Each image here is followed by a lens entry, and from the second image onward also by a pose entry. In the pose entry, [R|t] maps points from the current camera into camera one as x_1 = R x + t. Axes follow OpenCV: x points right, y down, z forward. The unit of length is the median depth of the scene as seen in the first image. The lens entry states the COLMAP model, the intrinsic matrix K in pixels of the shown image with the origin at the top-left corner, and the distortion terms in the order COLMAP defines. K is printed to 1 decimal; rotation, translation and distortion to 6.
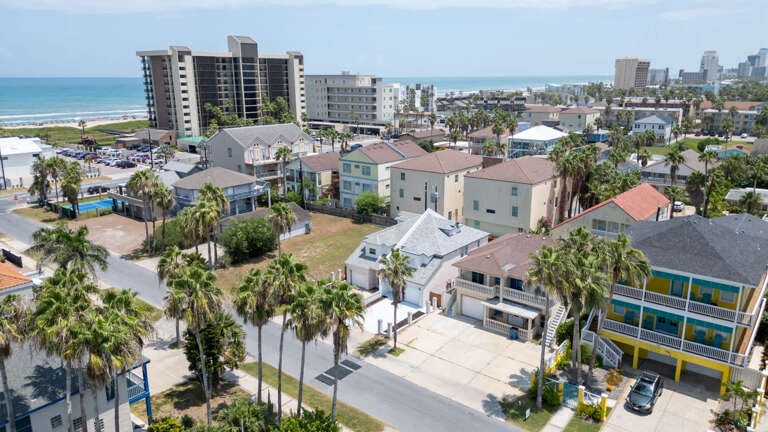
lens RADIAL K [[538.0, 0, 386.4], [0, 538.0, 213.7], [0, 0, 1]] dist [0.082748, -0.085199]
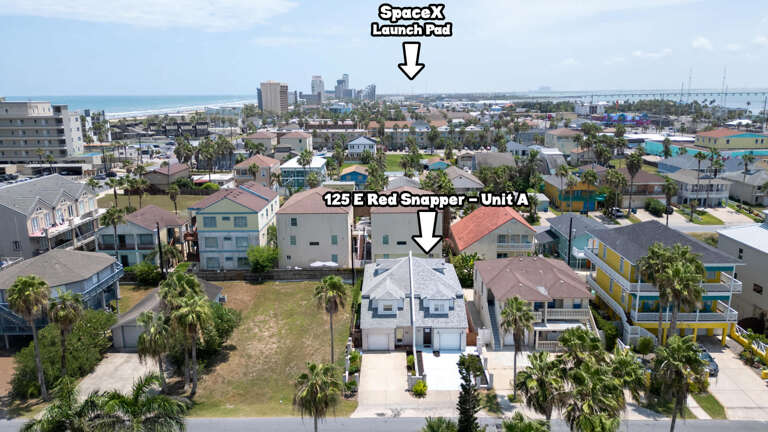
lens RADIAL K [[538.0, 0, 386.4], [0, 538.0, 213.7], [0, 0, 1]] dist [0.082748, -0.085199]
pose [[0.782410, -0.139925, 0.606841, -0.437776], [0.160243, 0.986855, 0.020945, -0.084654], [-0.601795, 0.080854, 0.794547, 0.191252]]
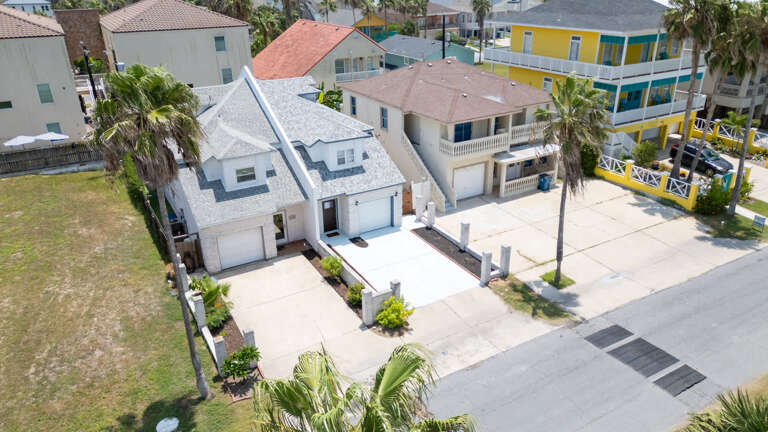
lens RADIAL K [[538.0, 0, 386.4], [0, 538.0, 213.7], [0, 0, 1]] dist [0.082748, -0.085199]
pose [[0.359886, -0.376893, 0.853483, -0.283163], [0.244407, 0.920915, 0.303613, -0.004247], [-0.900415, 0.099331, 0.423540, 0.550941]]
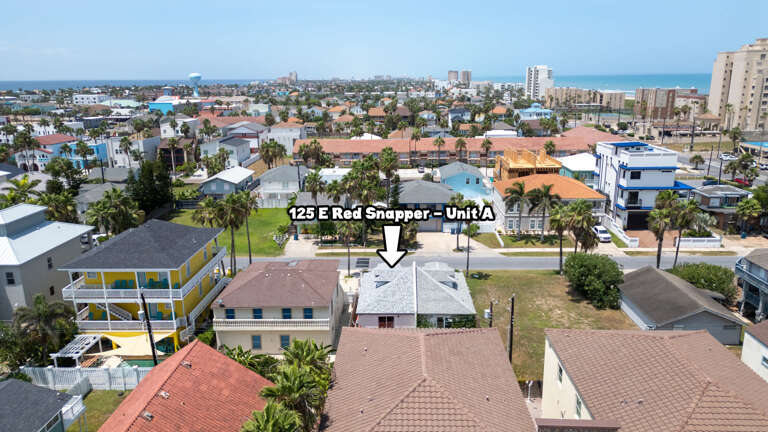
lens RADIAL K [[538.0, 0, 386.4], [0, 538.0, 213.7], [0, 0, 1]] dist [0.082748, -0.085199]
pose [[-0.796899, 0.159659, -0.582632, 0.478343], [-0.136650, 0.891807, 0.431286, -0.350339], [0.588454, 0.423308, -0.688863, 1.227060]]
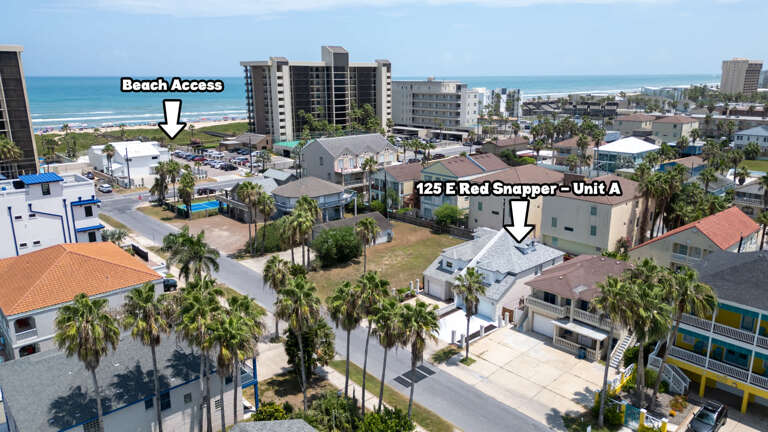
lens RADIAL K [[538.0, 0, 386.4], [0, 538.0, 213.7], [0, 0, 1]] dist [0.082748, -0.085199]
pose [[0.988360, 0.038818, -0.147097, 0.003115], [-0.038556, 0.999246, 0.004634, -0.024287], [0.147166, 0.001091, 0.989111, -0.061938]]
